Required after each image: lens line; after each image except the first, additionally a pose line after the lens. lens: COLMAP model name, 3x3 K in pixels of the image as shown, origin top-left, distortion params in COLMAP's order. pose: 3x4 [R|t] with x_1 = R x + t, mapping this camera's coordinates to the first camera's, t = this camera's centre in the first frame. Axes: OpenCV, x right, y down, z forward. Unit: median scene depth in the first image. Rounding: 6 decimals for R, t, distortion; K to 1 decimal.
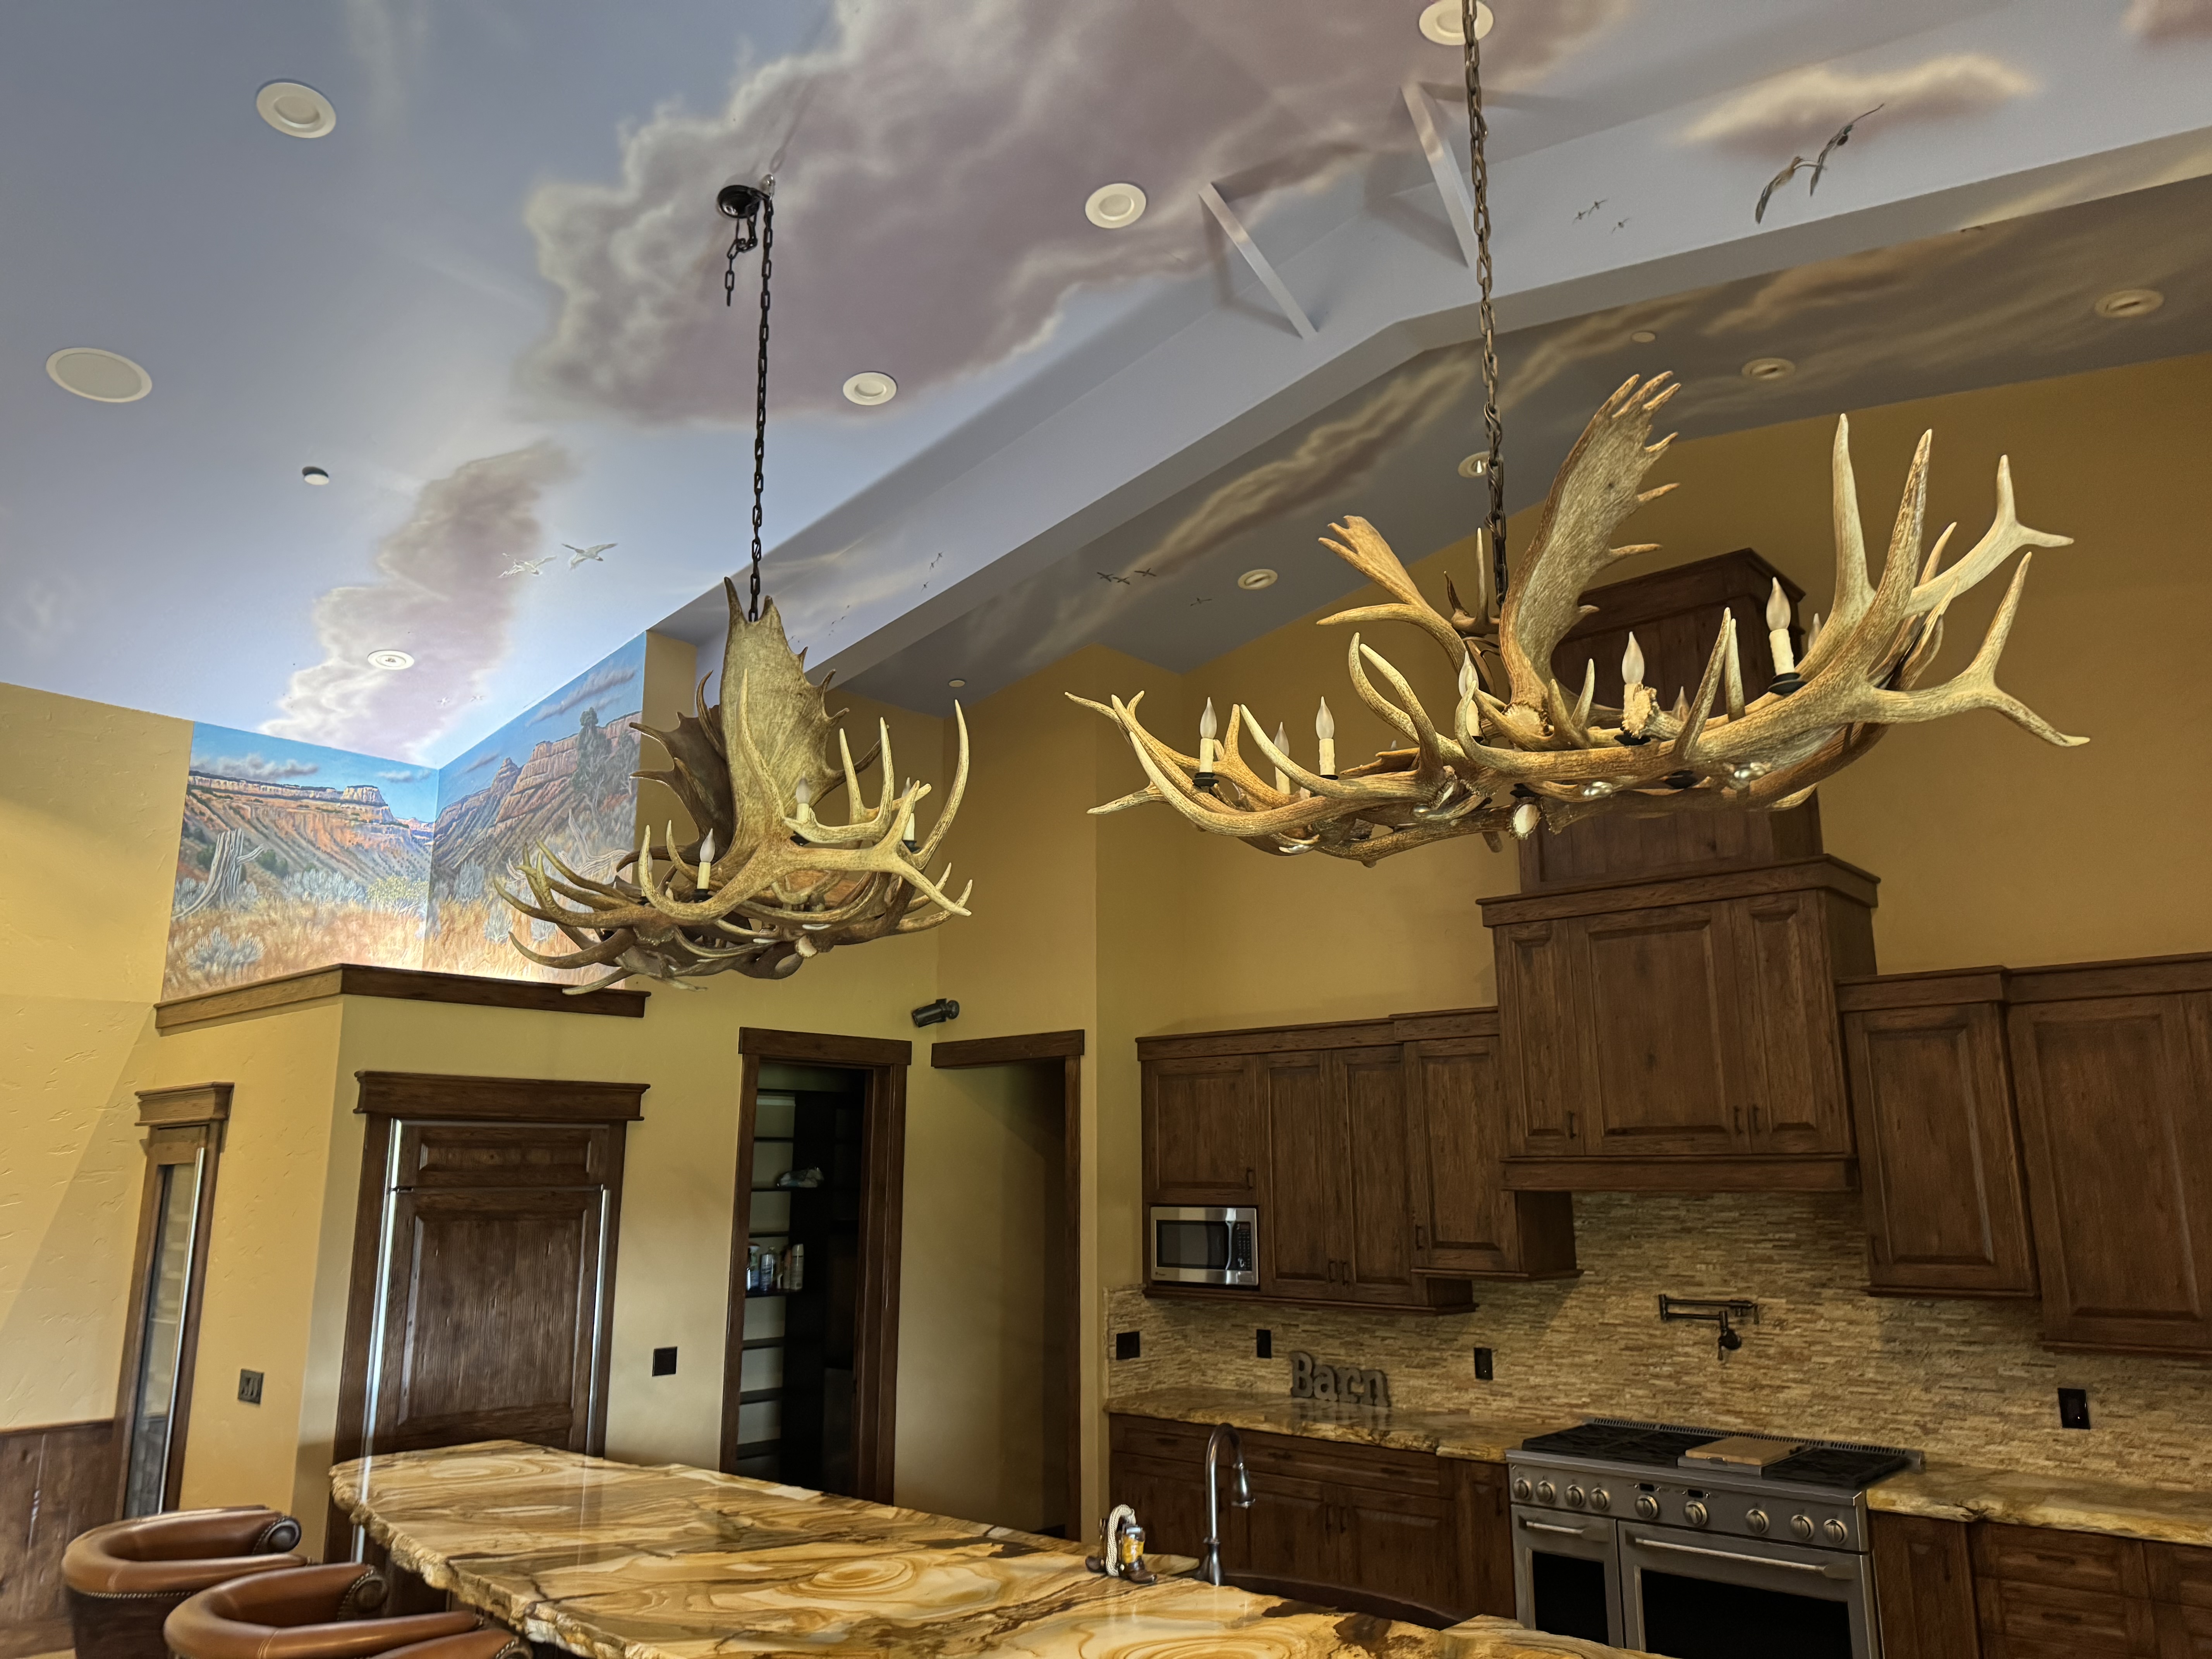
lens RADIAL K [[1577.3, 0, 1032.4], [0, 1577.3, 831.0], [0, 0, 1]] dist [-0.005364, -0.006240]
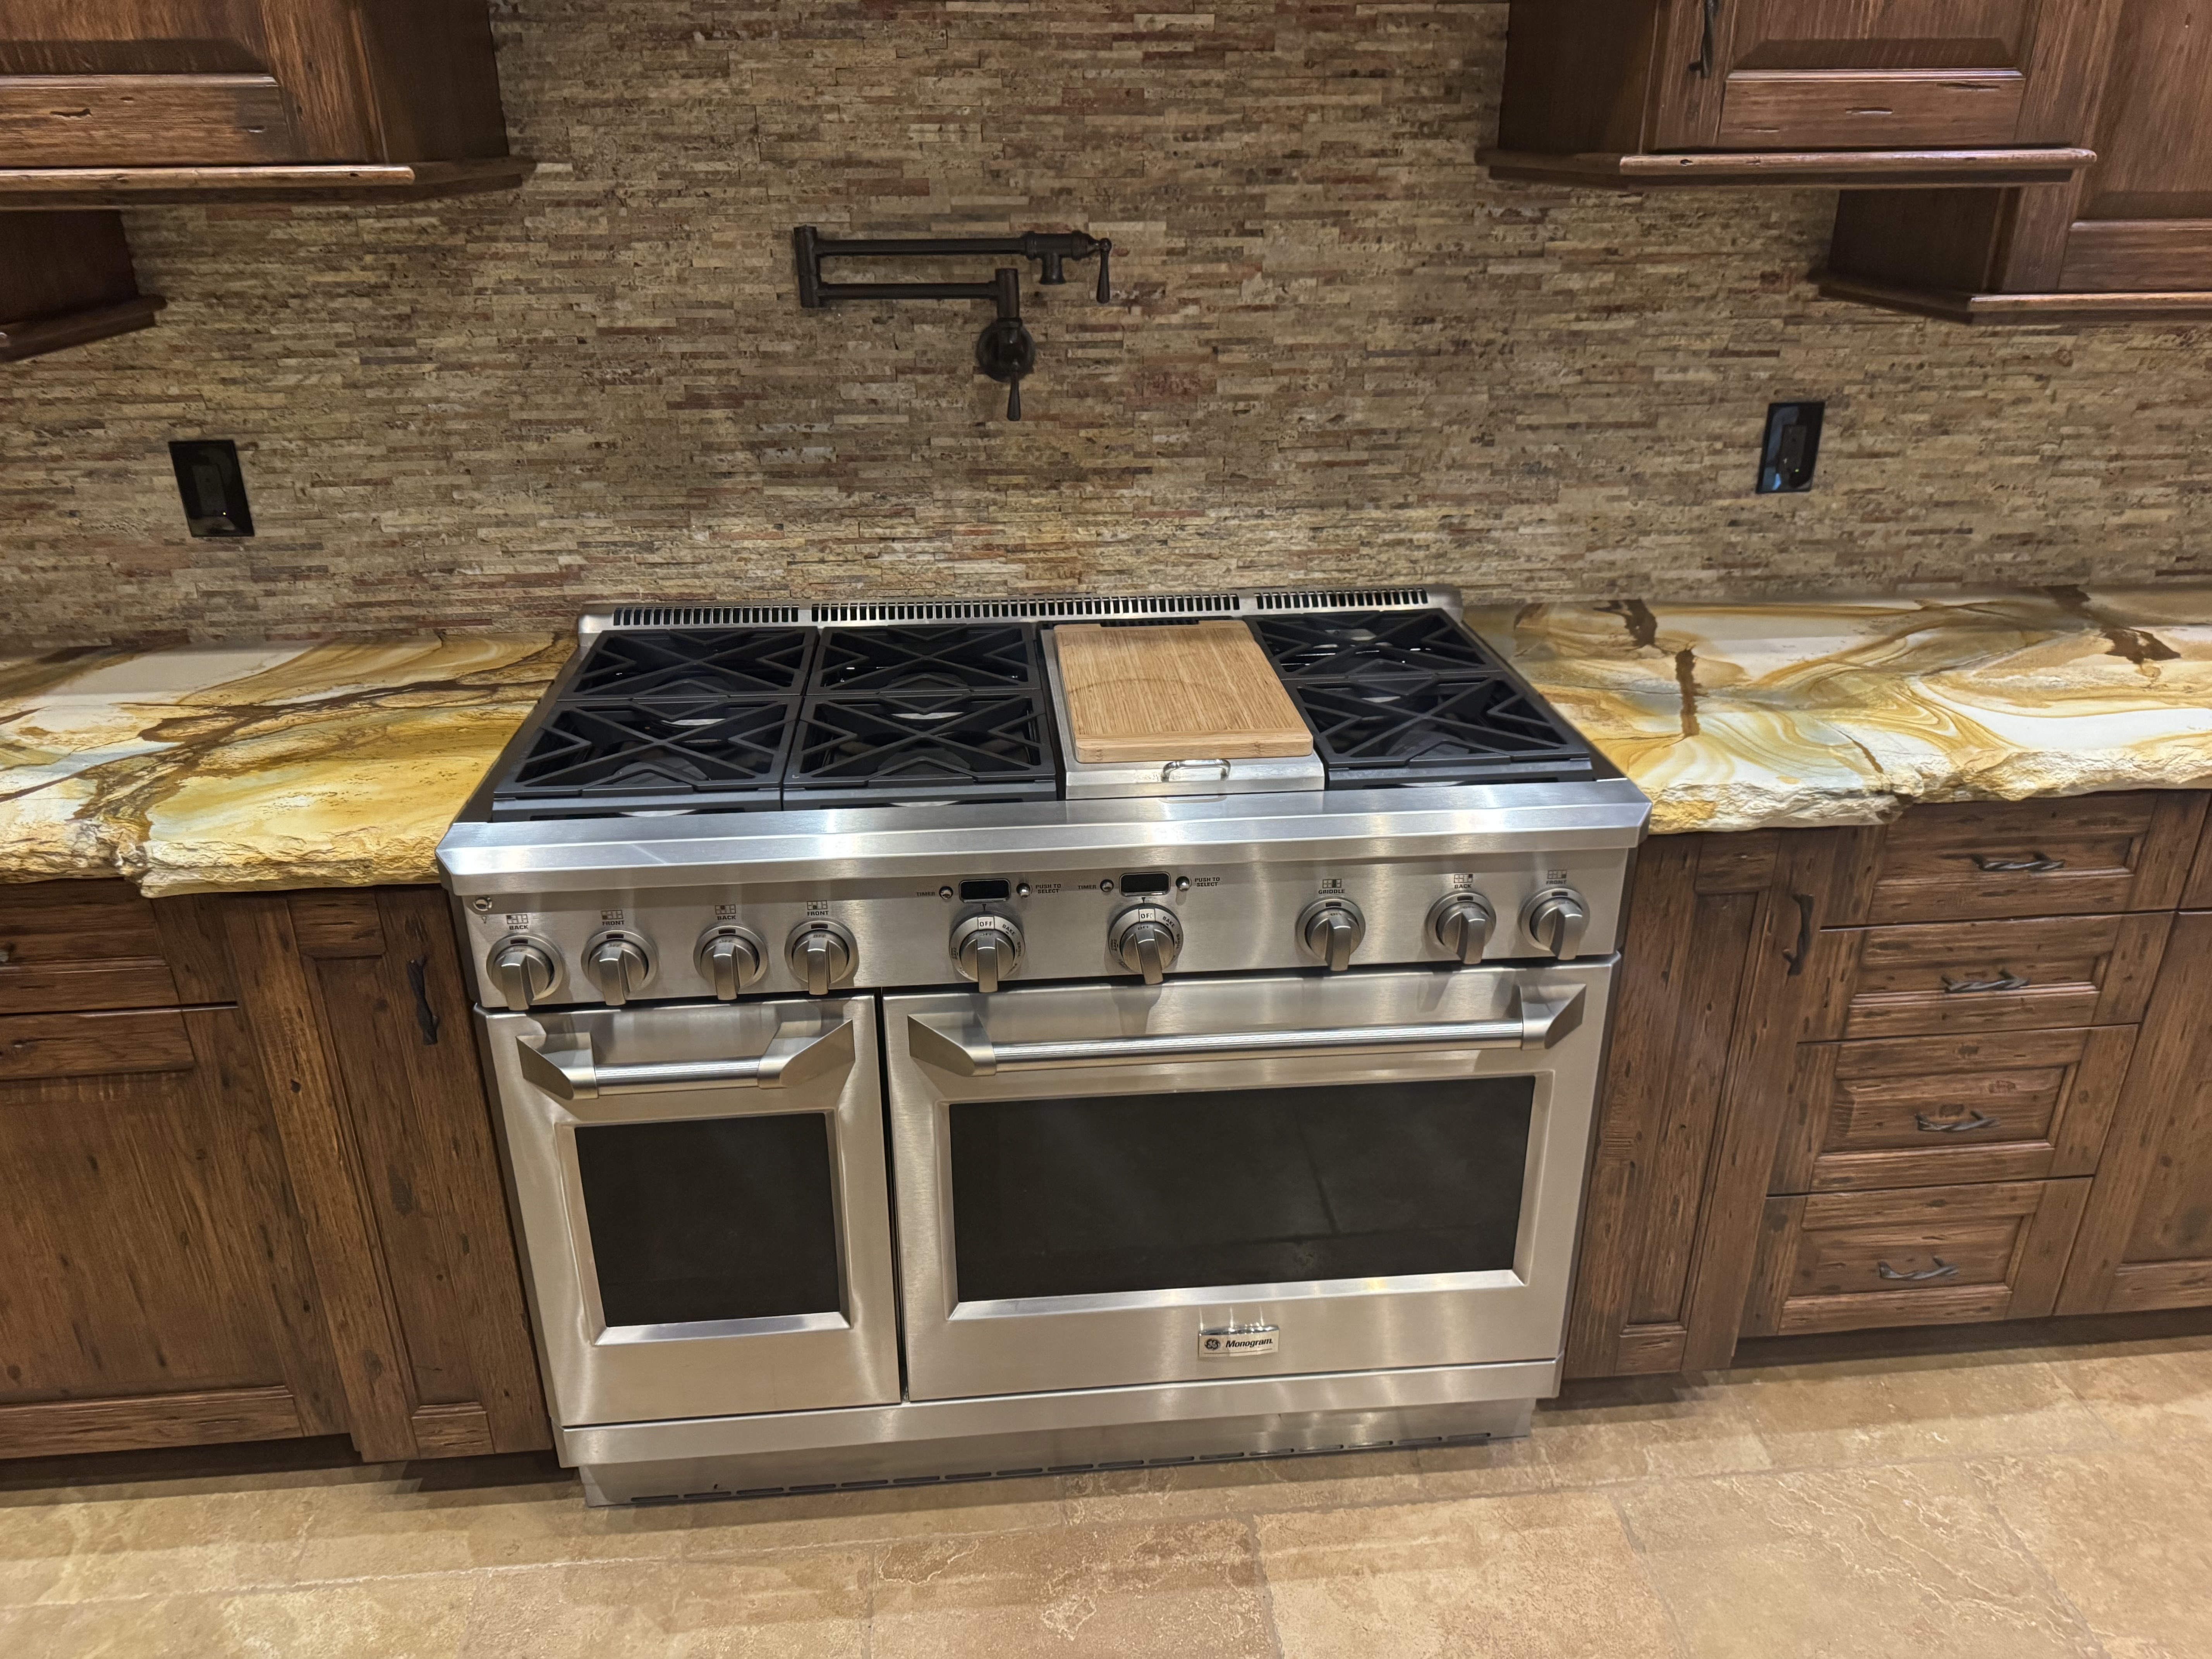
lens RADIAL K [[1545.3, 0, 1106.0], [0, 1545.3, 829.5], [0, 0, 1]] dist [0.068309, -0.081938]
pose [[0.657192, -0.309286, 0.687344, 0.174277], [-0.159044, 0.834493, 0.527567, 0.209563], [-0.736752, -0.456031, 0.499231, 0.707679]]
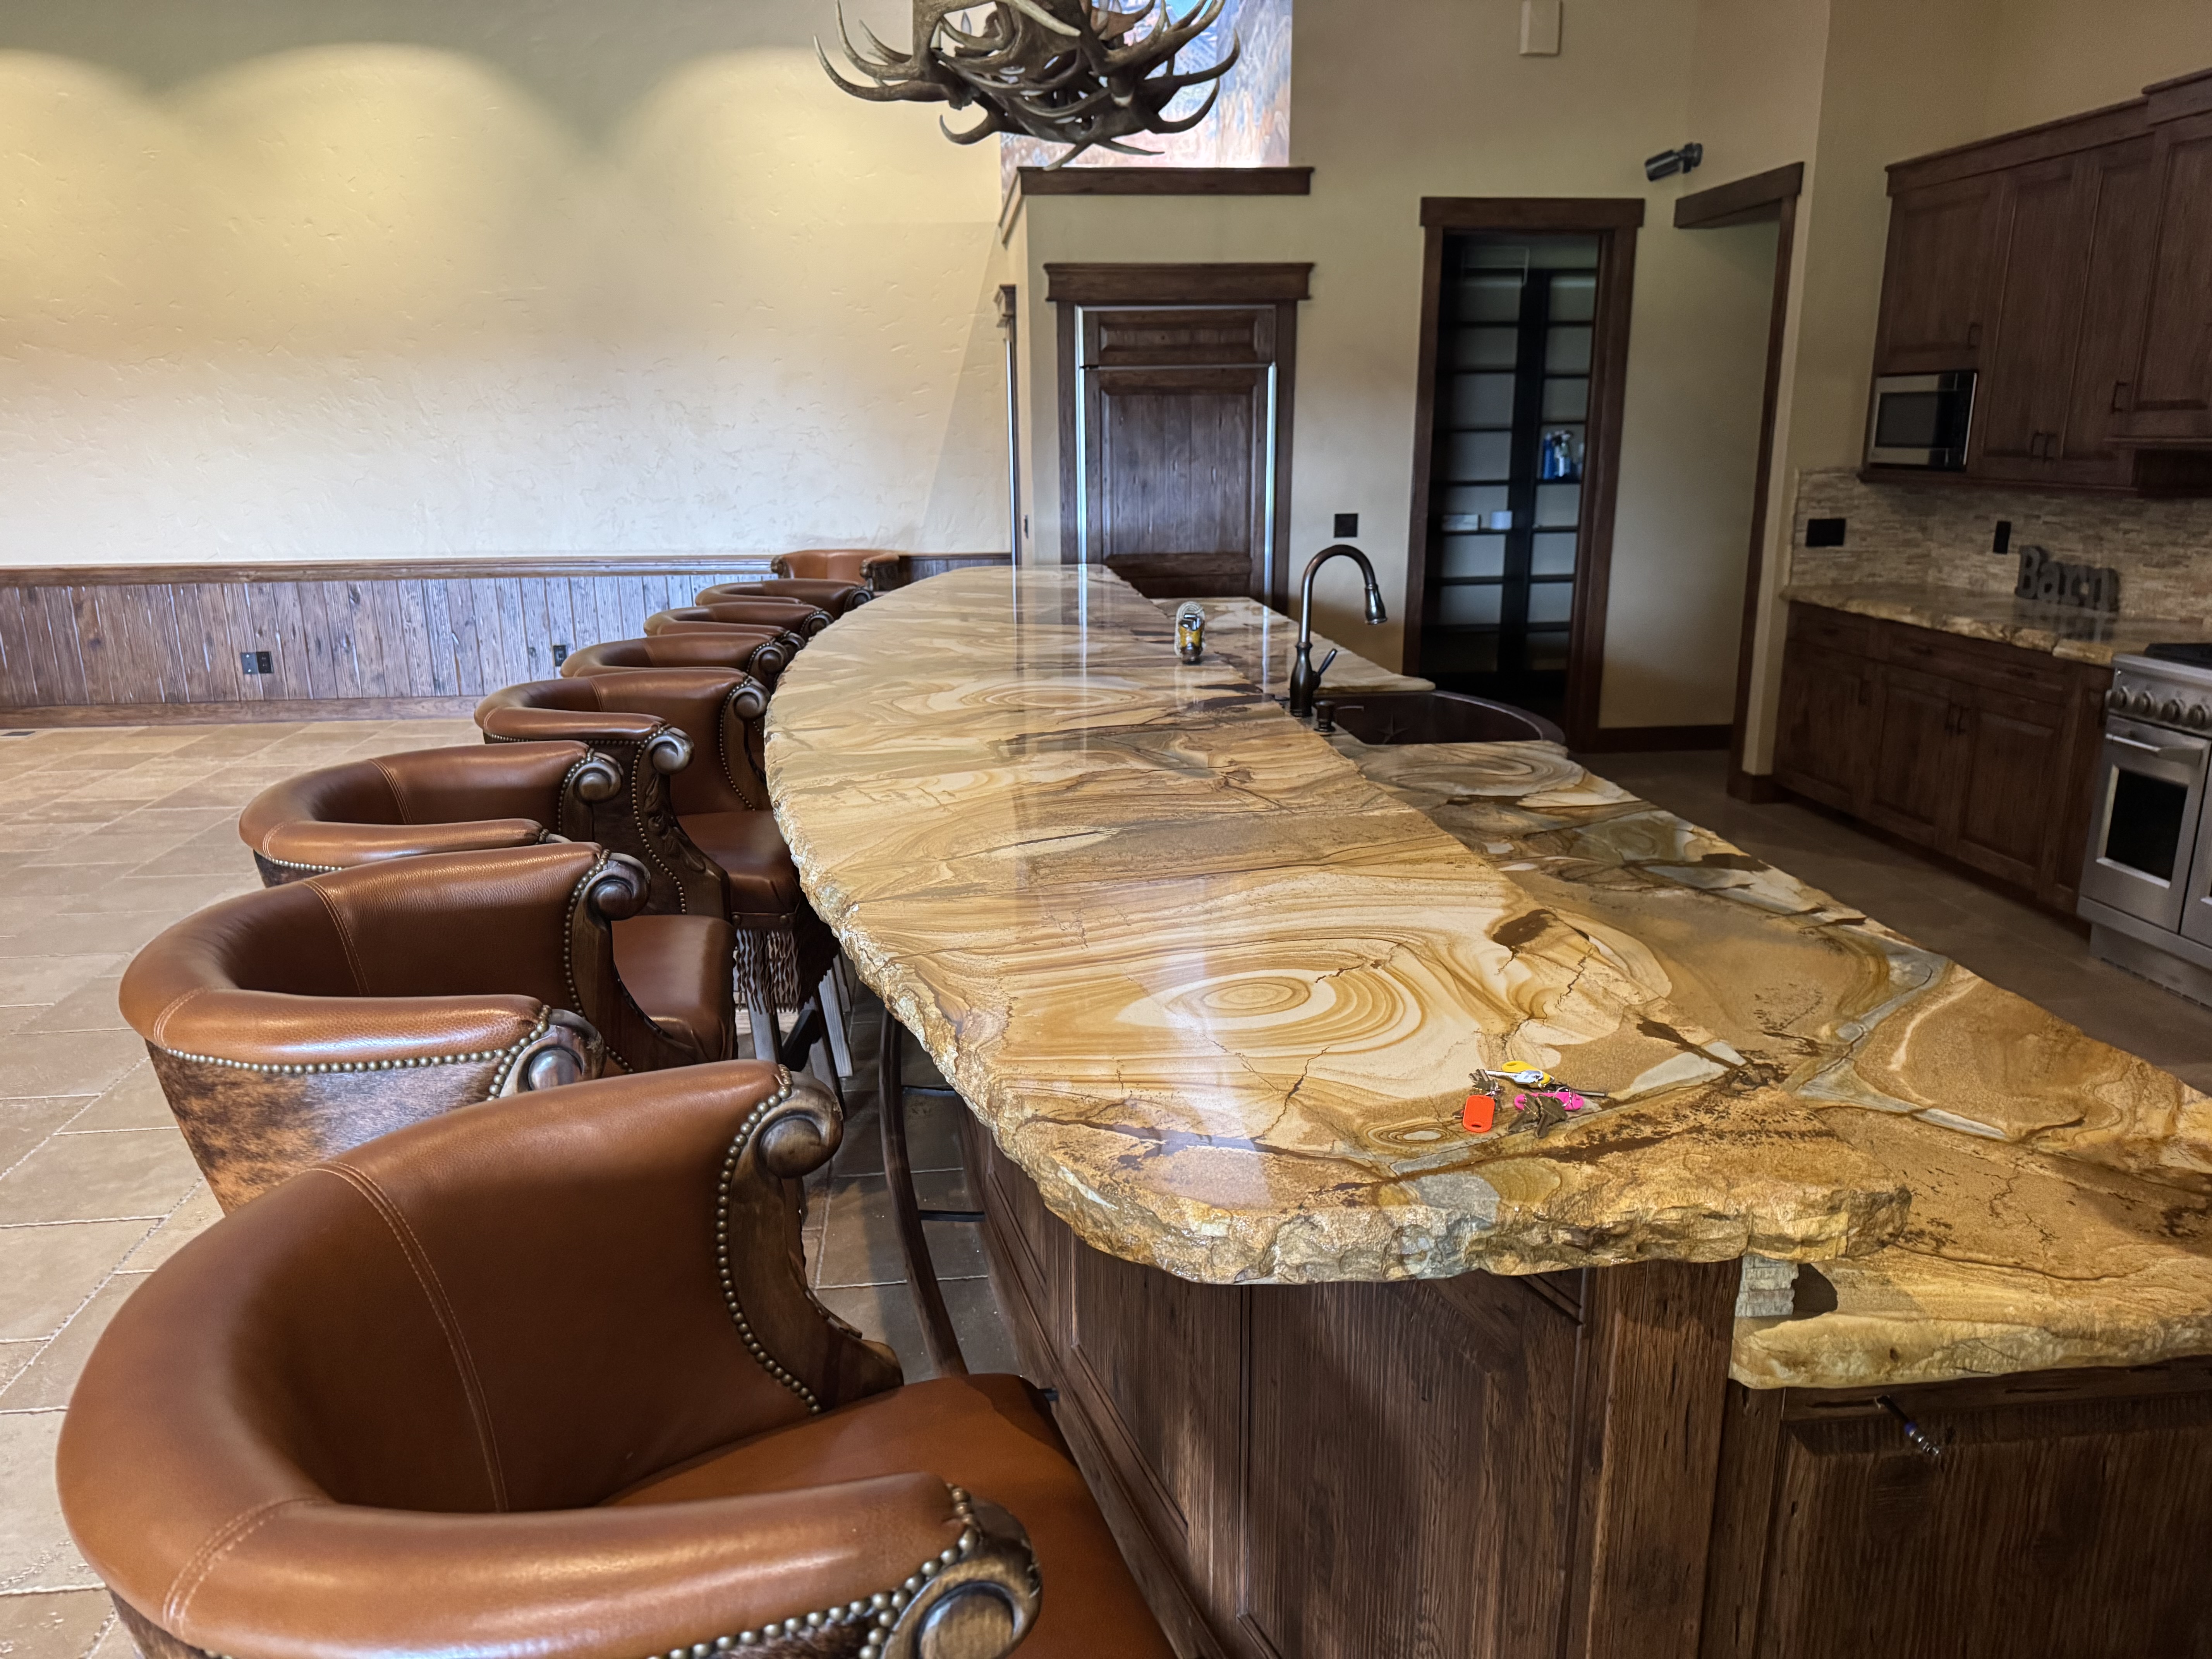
lens RADIAL K [[1544.9, 0, 1106.0], [0, 1544.9, 829.5], [0, 0, 1]] dist [0.015793, 0.006068]
pose [[0.770837, 0.160179, -0.616566, 0.373150], [0.142702, 0.899856, 0.412183, 0.061390], [0.620843, -0.405711, 0.670785, 0.085249]]
